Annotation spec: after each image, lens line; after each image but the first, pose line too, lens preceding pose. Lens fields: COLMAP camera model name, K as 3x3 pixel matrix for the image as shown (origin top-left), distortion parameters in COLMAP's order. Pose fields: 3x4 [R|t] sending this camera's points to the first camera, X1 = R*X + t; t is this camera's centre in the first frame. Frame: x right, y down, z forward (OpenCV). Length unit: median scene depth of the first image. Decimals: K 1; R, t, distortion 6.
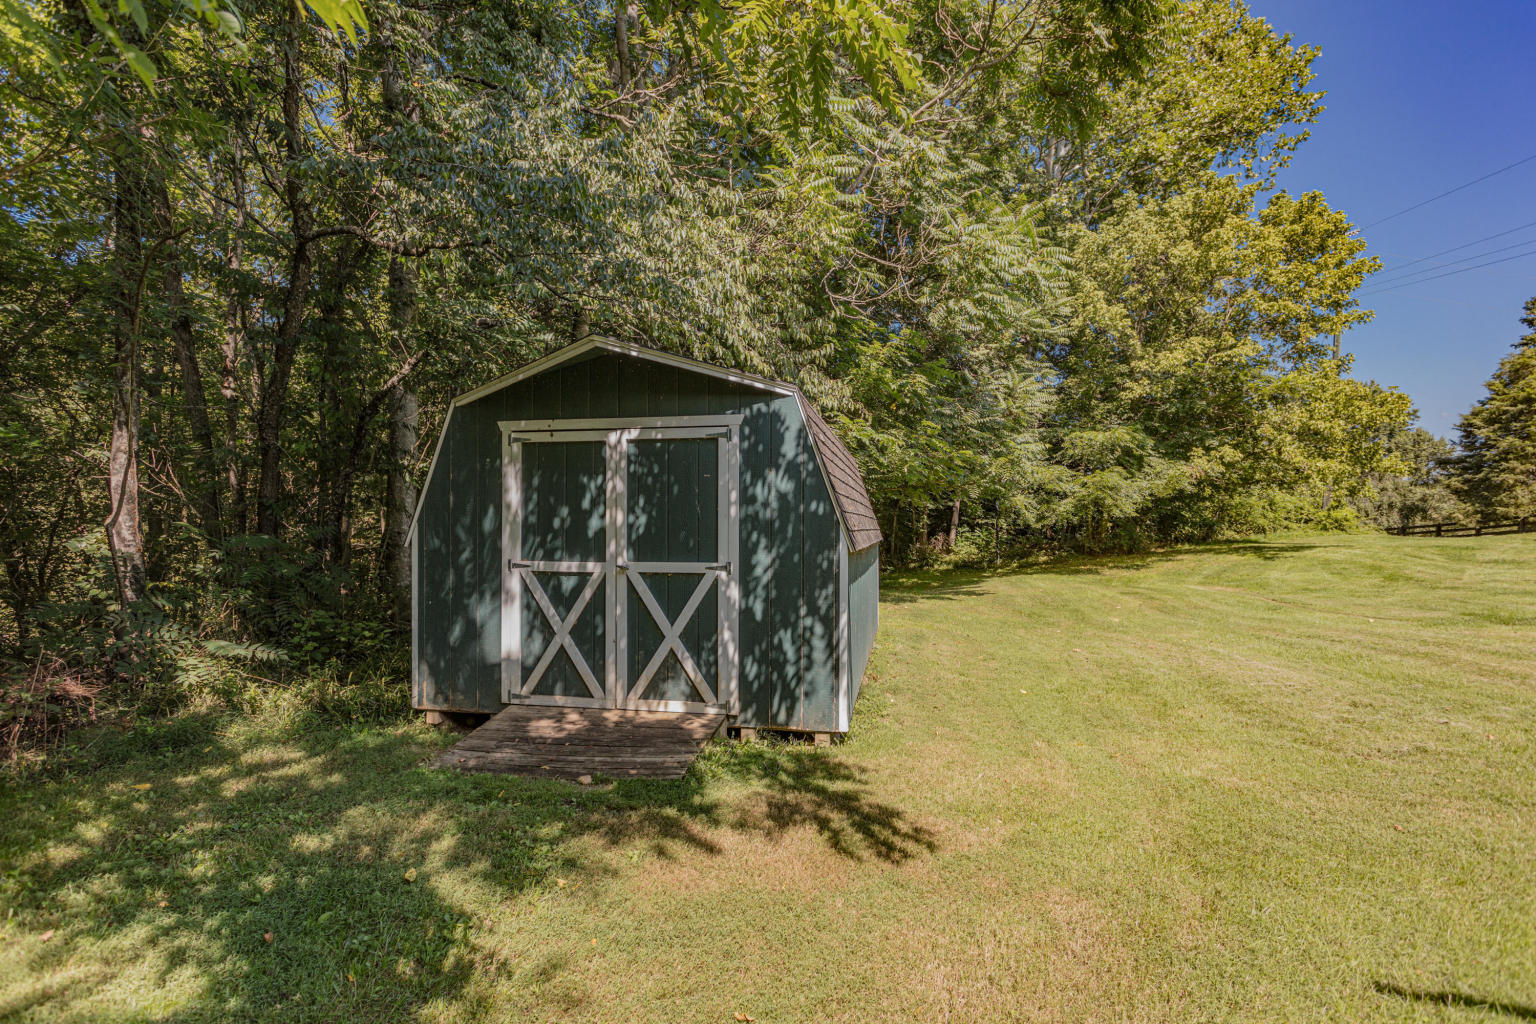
lens RADIAL K [[725.5, 0, 763.5], [0, 725.5, 516.2], [0, 0, 1]] dist [0.005536, -0.000396]
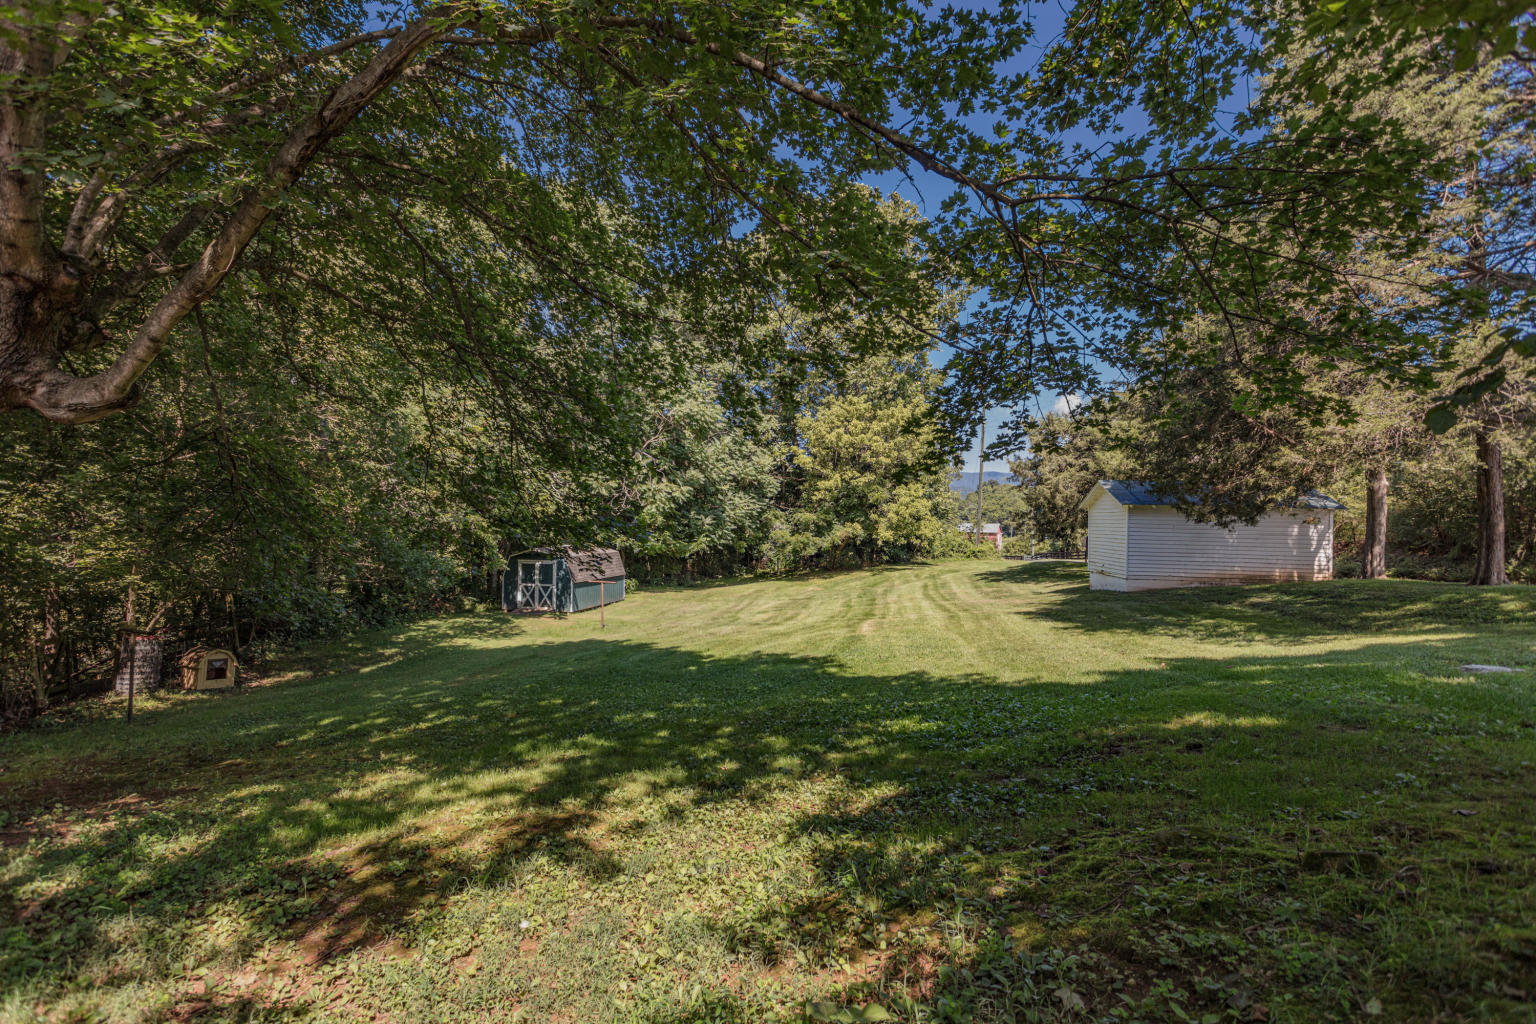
lens RADIAL K [[725.5, 0, 776.7], [0, 725.5, 503.8], [0, 0, 1]] dist [0.005536, -0.000396]
pose [[0.999747, 0.018252, -0.013182, 1.826379], [-0.018353, 0.999803, -0.007598, -0.585193], [0.013041, 0.007838, 0.999884, -4.919226]]
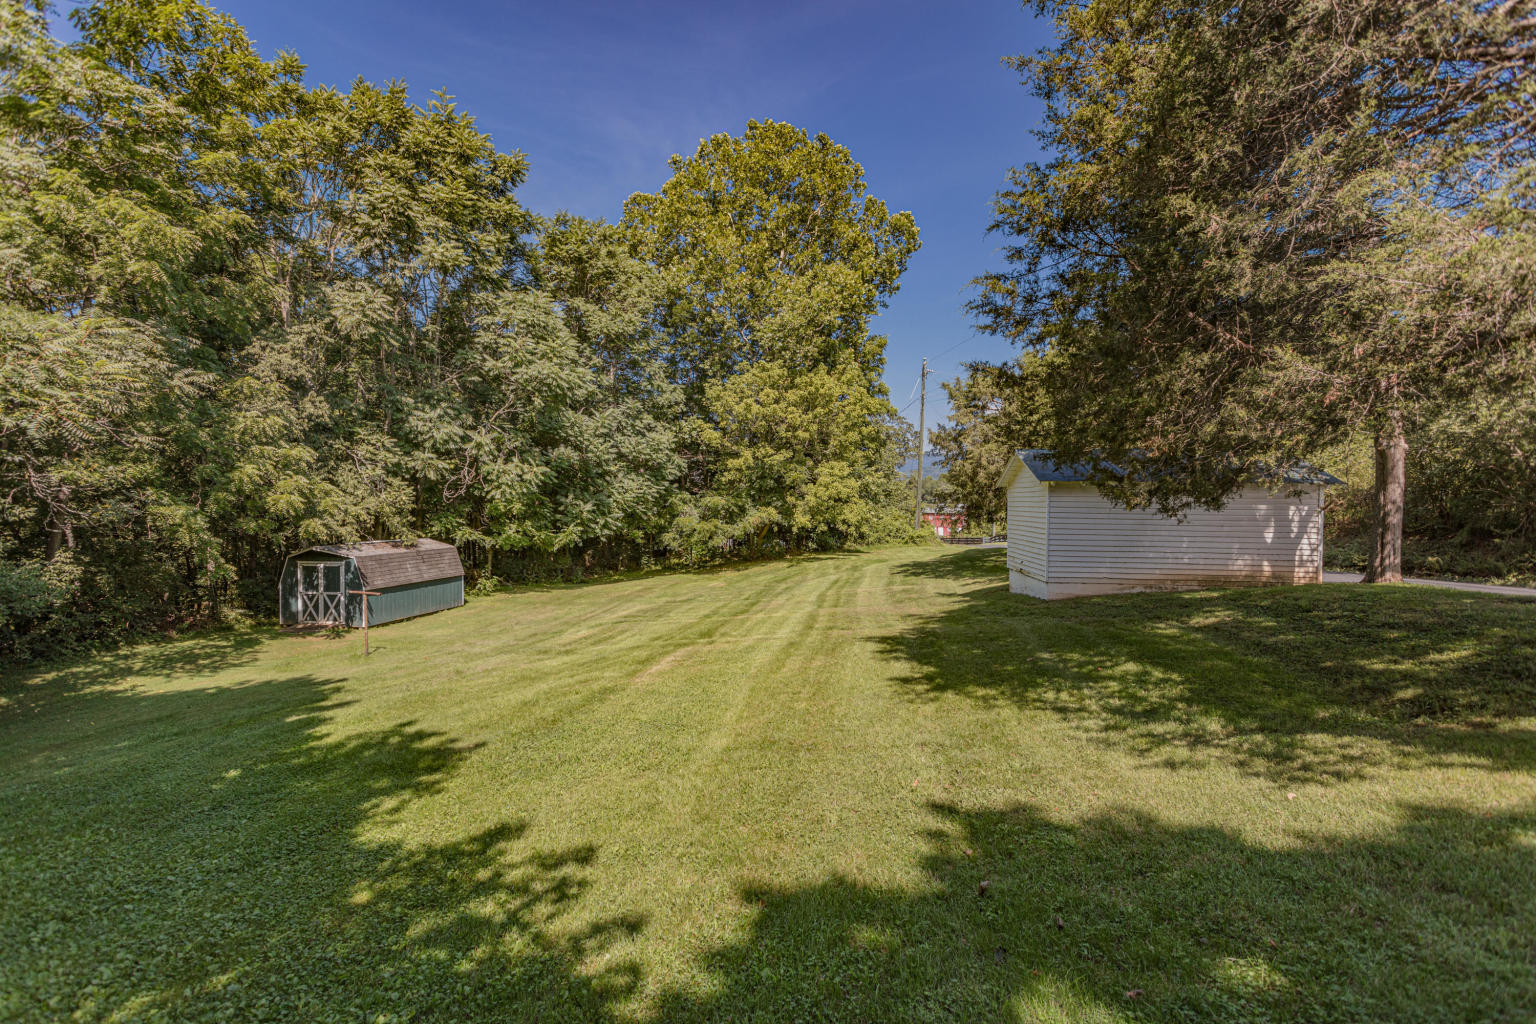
lens RADIAL K [[725.5, 0, 761.5], [0, 725.5, 510.9], [0, 0, 1]] dist [0.005536, -0.000396]
pose [[0.999971, 0.005892, 0.004823, 2.615712], [-0.006012, 0.999660, 0.025372, -0.593438], [-0.004671, -0.025401, 0.999666, -3.688451]]
